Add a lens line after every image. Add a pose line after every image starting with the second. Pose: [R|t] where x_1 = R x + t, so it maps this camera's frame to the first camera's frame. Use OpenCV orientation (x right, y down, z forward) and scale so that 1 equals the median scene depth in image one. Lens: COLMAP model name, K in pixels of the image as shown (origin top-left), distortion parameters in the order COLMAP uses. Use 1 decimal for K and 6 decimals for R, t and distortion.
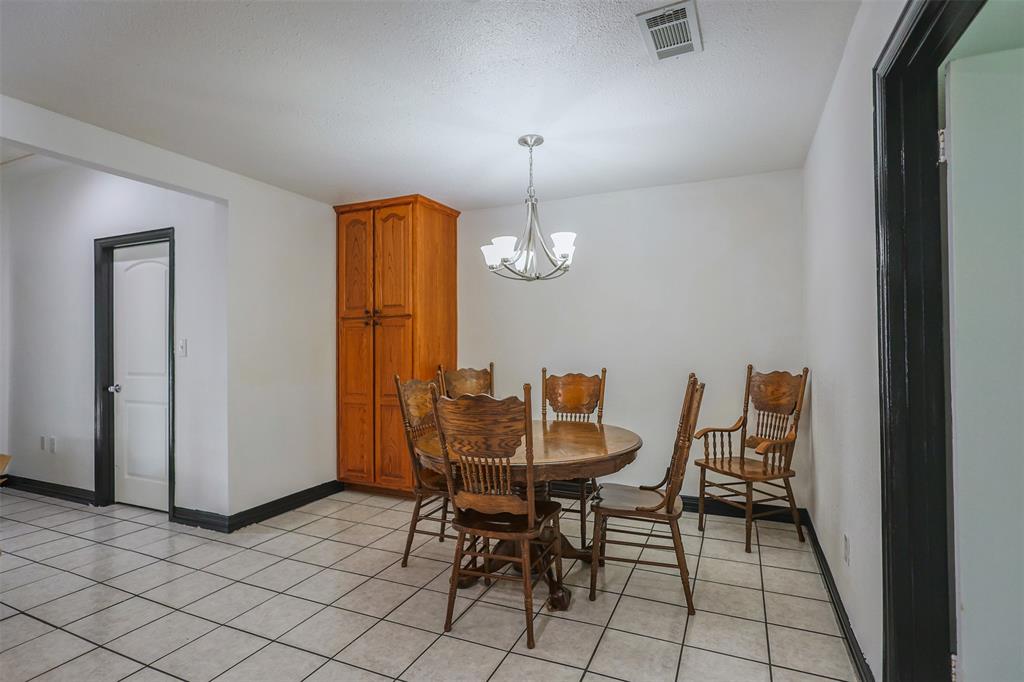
lens RADIAL K [[507.0, 0, 512.0], [0, 507.0, 341.0], [0, 0, 1]] dist [-0.001018, 0.000161]
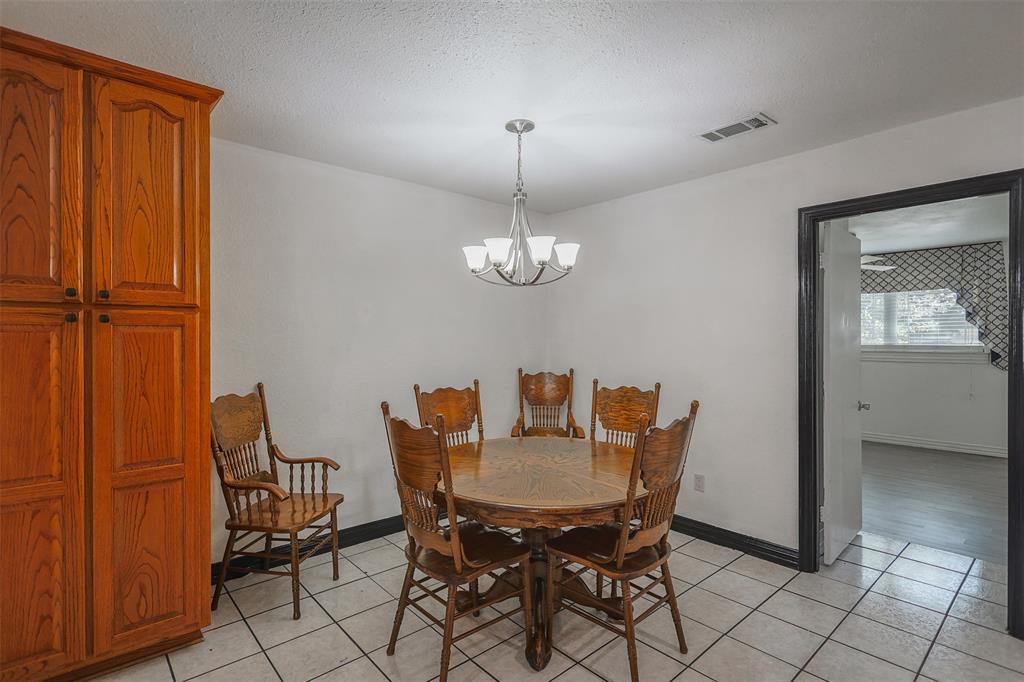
lens RADIAL K [[509.4, 0, 512.0], [0, 509.4, 341.0], [0, 0, 1]] dist [0.005573, 0.000563]
pose [[0.406476, 0.001668, 0.913660, -0.562023], [-0.007910, 0.999967, 0.001693, -0.017990], [-0.913627, -0.007915, 0.406476, 0.470616]]
